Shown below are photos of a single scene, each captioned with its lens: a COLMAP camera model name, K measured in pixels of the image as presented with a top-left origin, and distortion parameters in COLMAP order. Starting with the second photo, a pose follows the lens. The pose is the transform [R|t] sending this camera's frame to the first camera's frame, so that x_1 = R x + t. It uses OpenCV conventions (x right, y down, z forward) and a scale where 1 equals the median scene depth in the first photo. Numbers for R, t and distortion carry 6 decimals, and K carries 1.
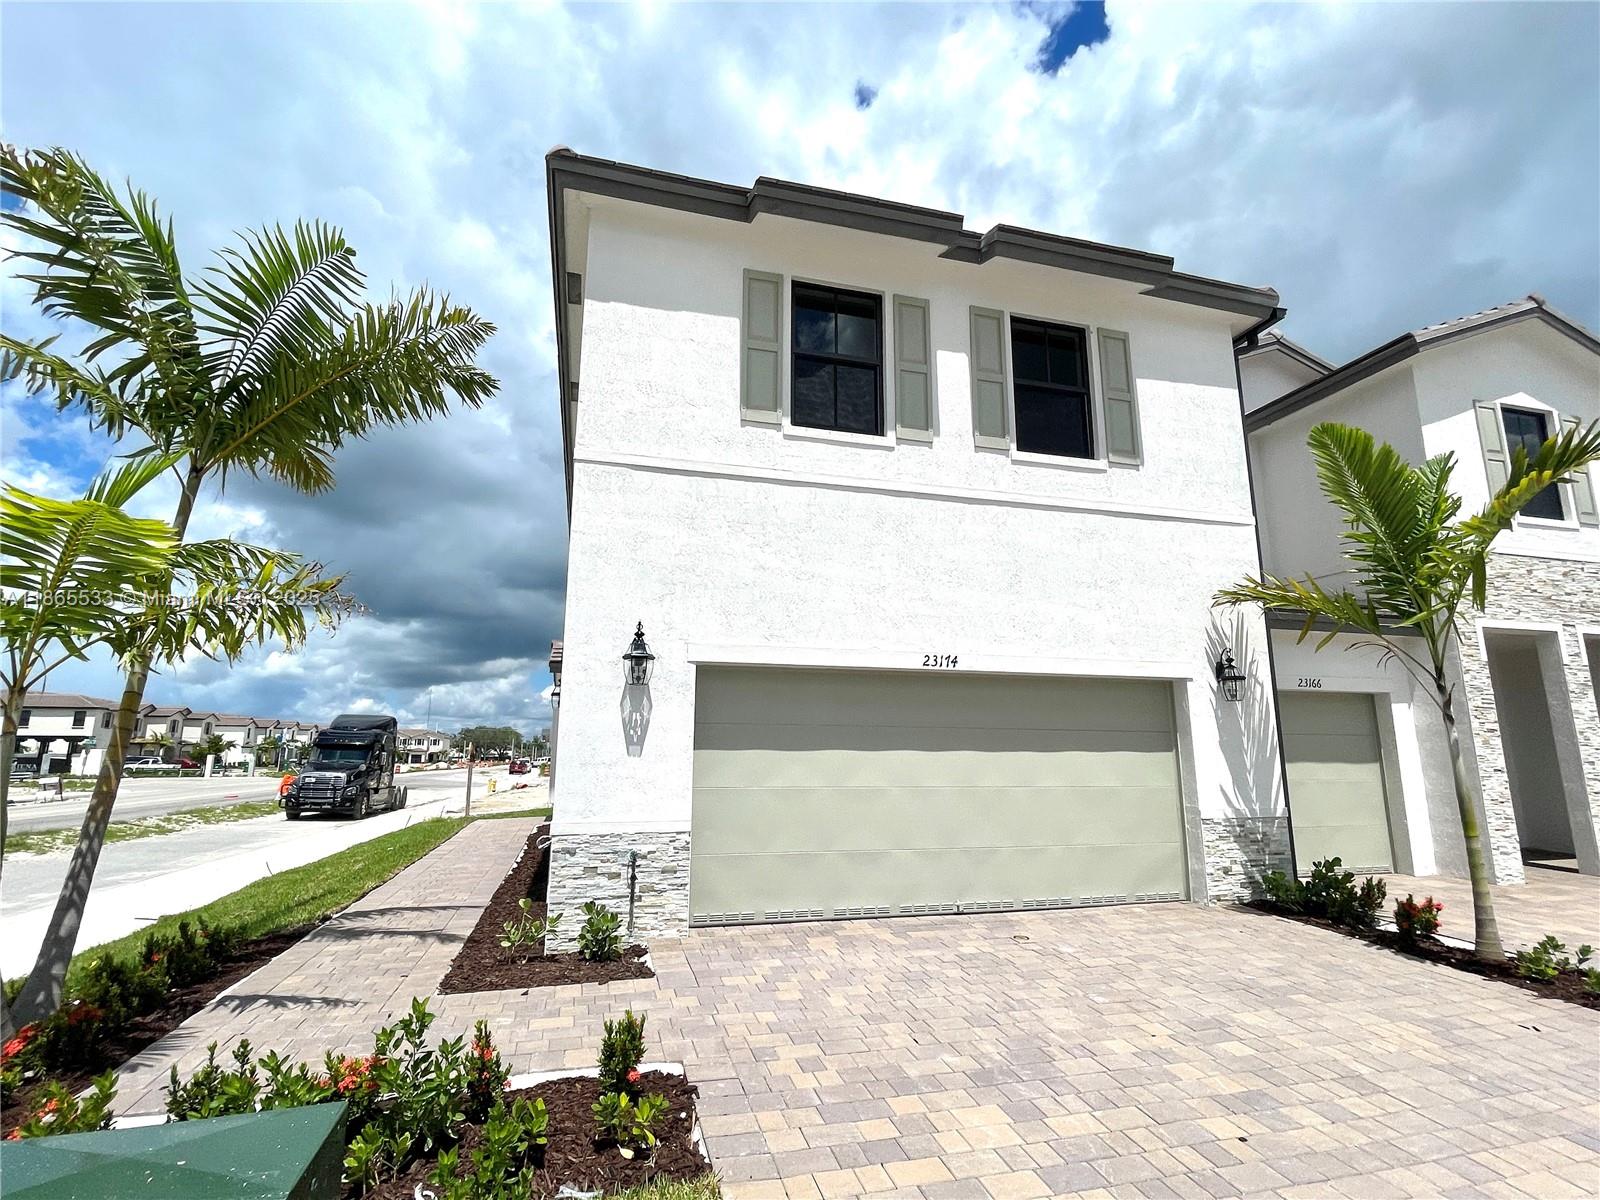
lens RADIAL K [[759.7, 0, 801.6], [0, 759.7, 611.4], [0, 0, 1]] dist [0.002259, 0.001208]
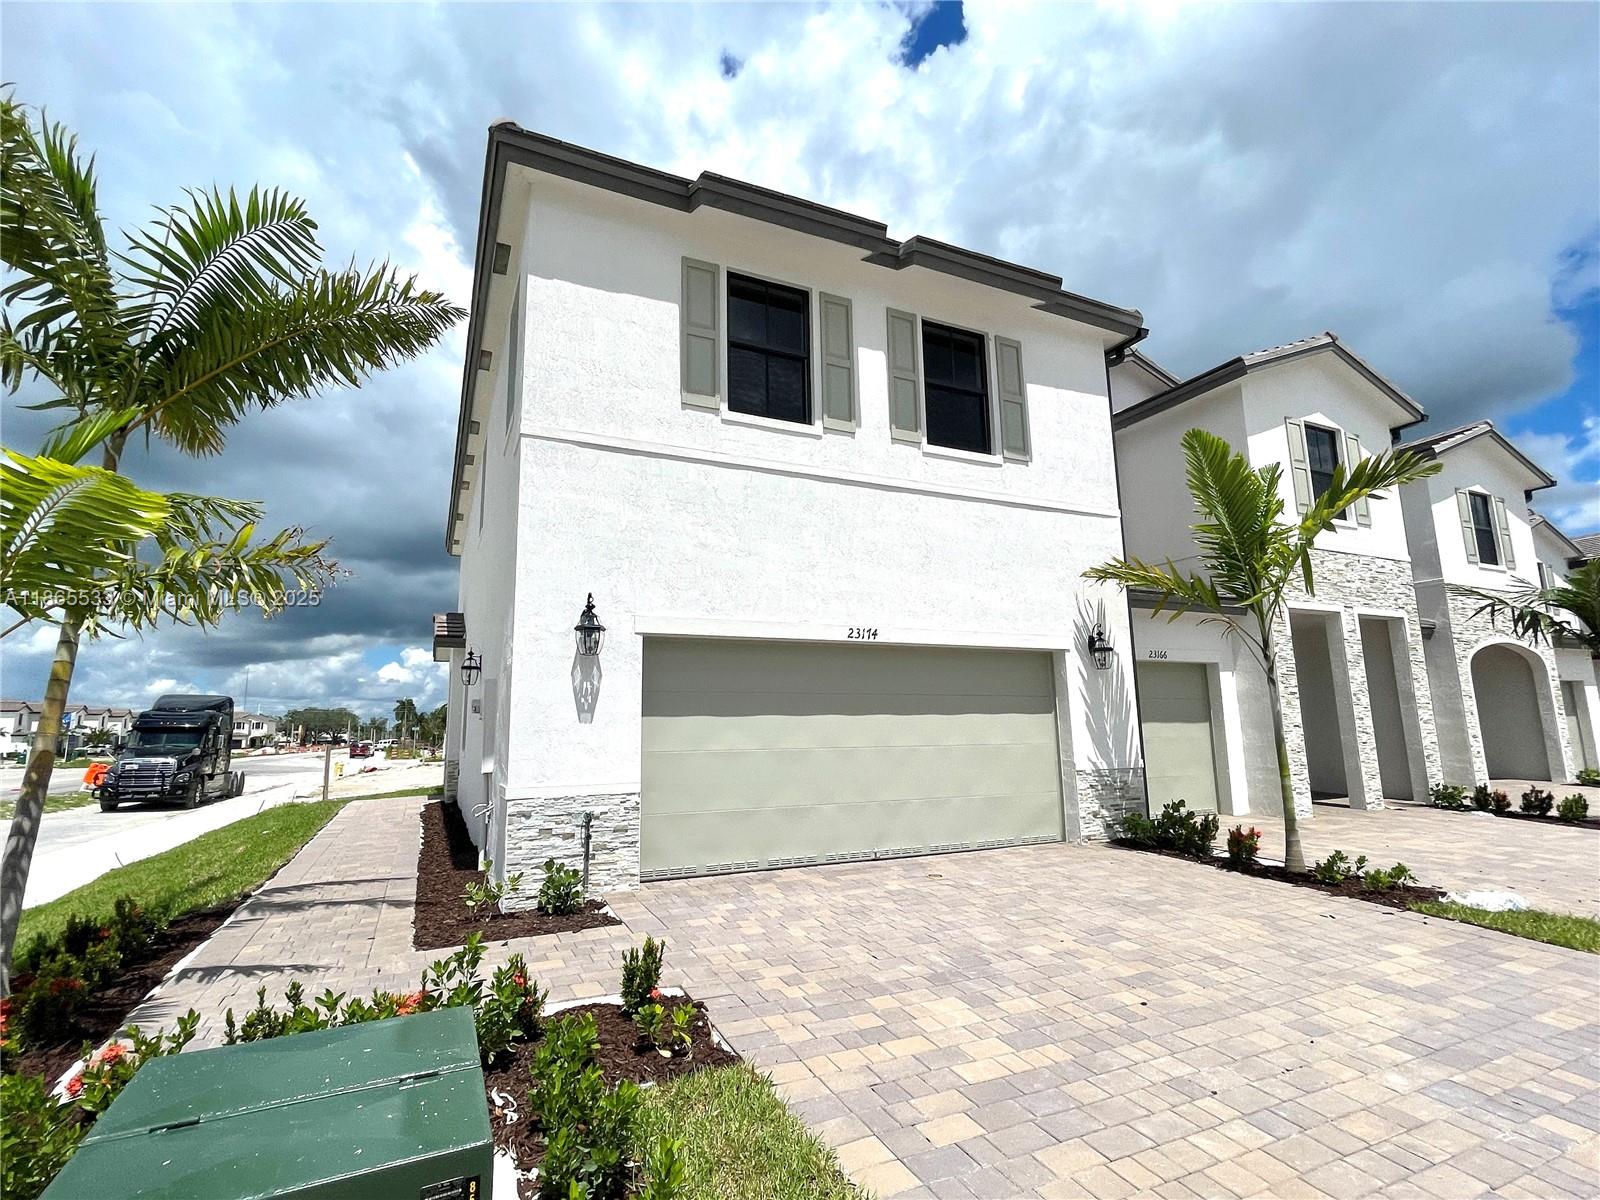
lens RADIAL K [[759.1, 0, 790.6], [0, 759.1, 608.2], [0, 0, 1]] dist [0.000620, -0.000124]
pose [[0.985570, 0.008954, 0.169029, -0.100879], [-0.013218, 0.999622, 0.024117, 0.003325], [-0.168750, -0.026003, 0.985316, -0.060946]]
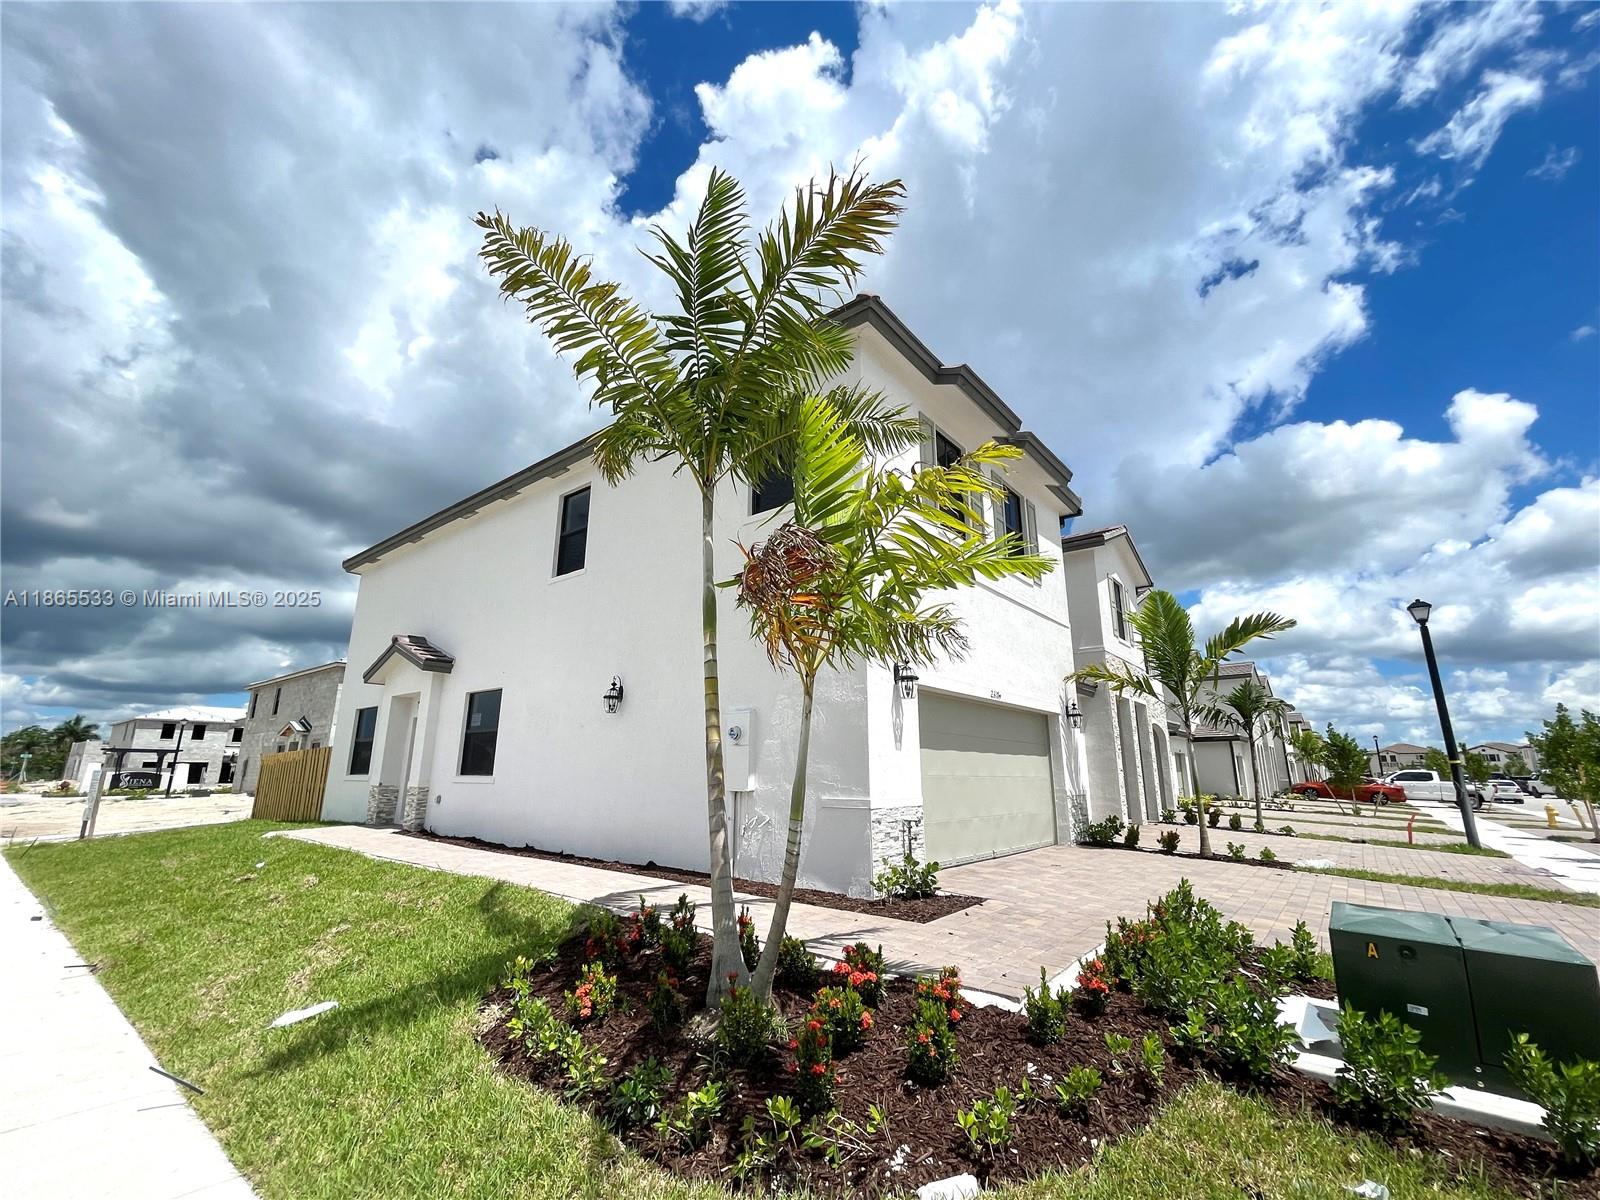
lens RADIAL K [[685.4, 0, 801.5], [0, 685.4, 604.1], [0, 0, 1]] dist [-0.000603, -0.000104]
pose [[0.802788, 0.144060, 0.578600, -0.930856], [-0.110351, 0.989508, -0.093260, 0.054513], [-0.585964, 0.011019, 0.810262, 0.086589]]
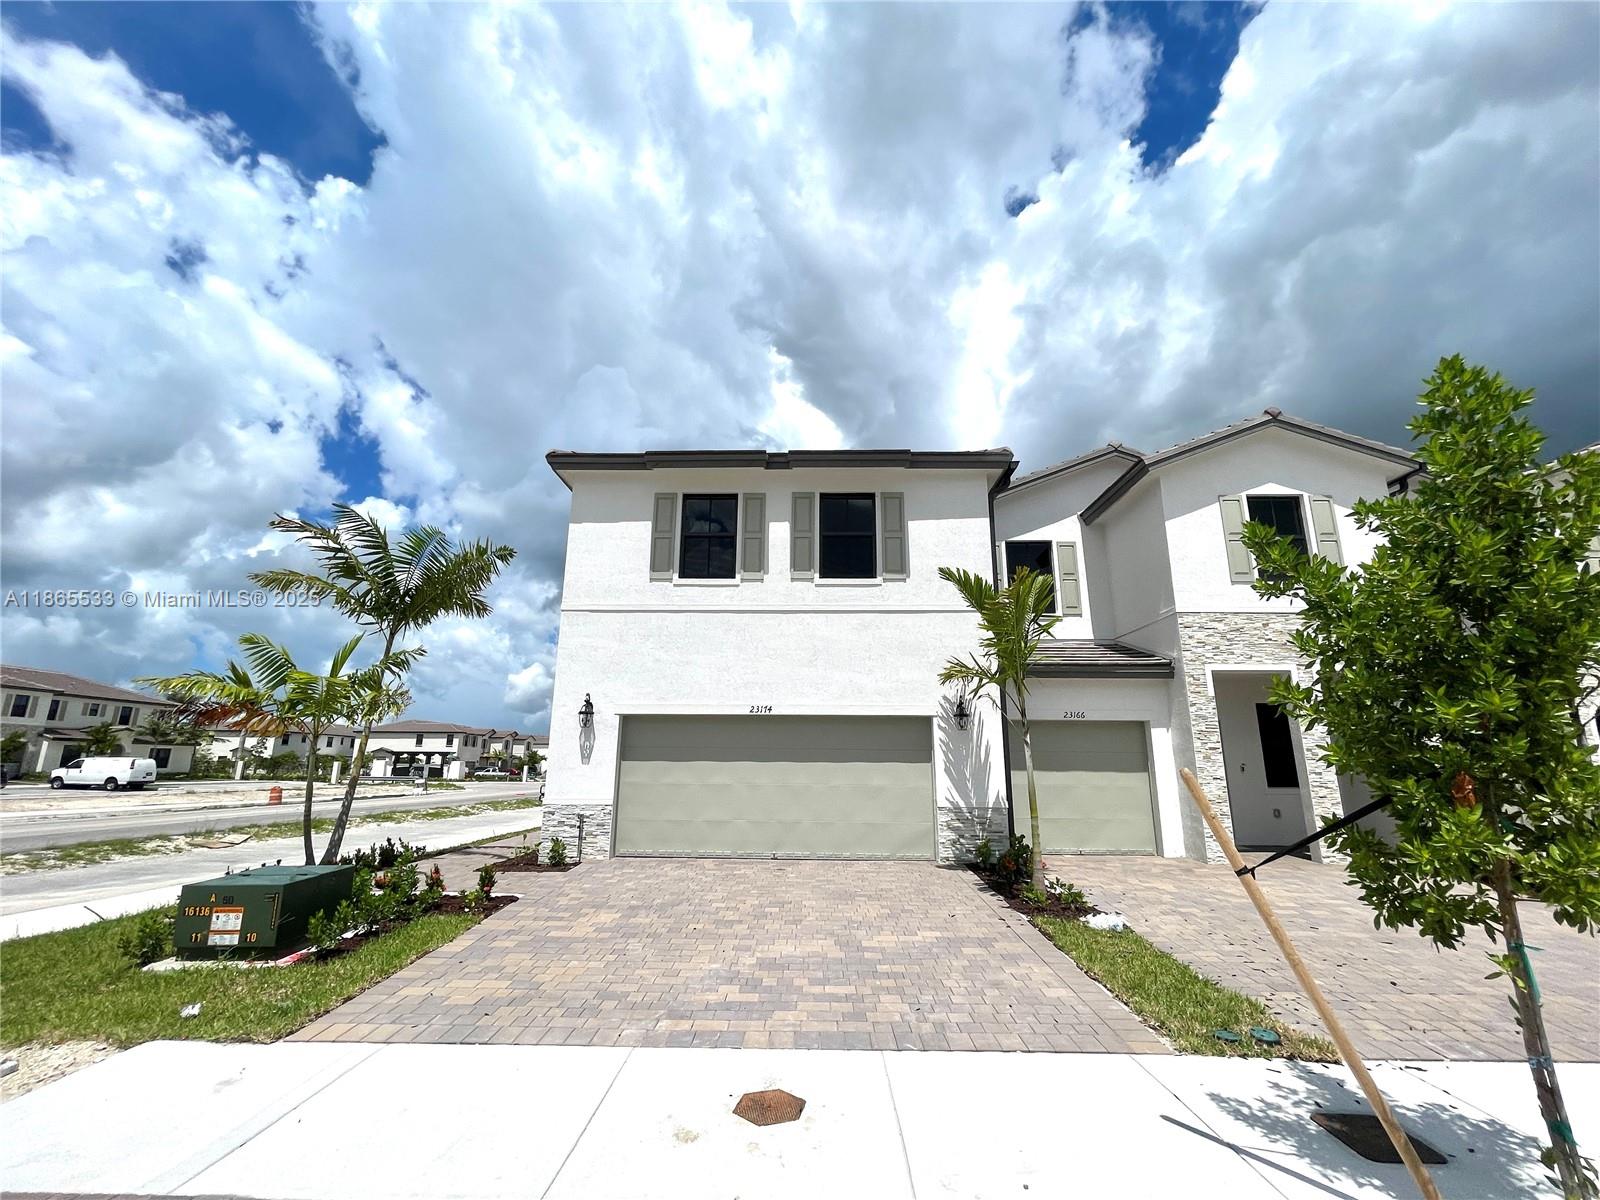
lens RADIAL K [[657.6, 0, 795.8], [0, 657.6, 613.3], [0, 0, 1]] dist [0.000195, -0.000070]
pose [[0.959619, -0.059409, -0.274959, 0.648487], [0.047187, 0.997590, -0.050862, -0.068707], [0.277318, 0.035834, 0.960110, -0.391206]]
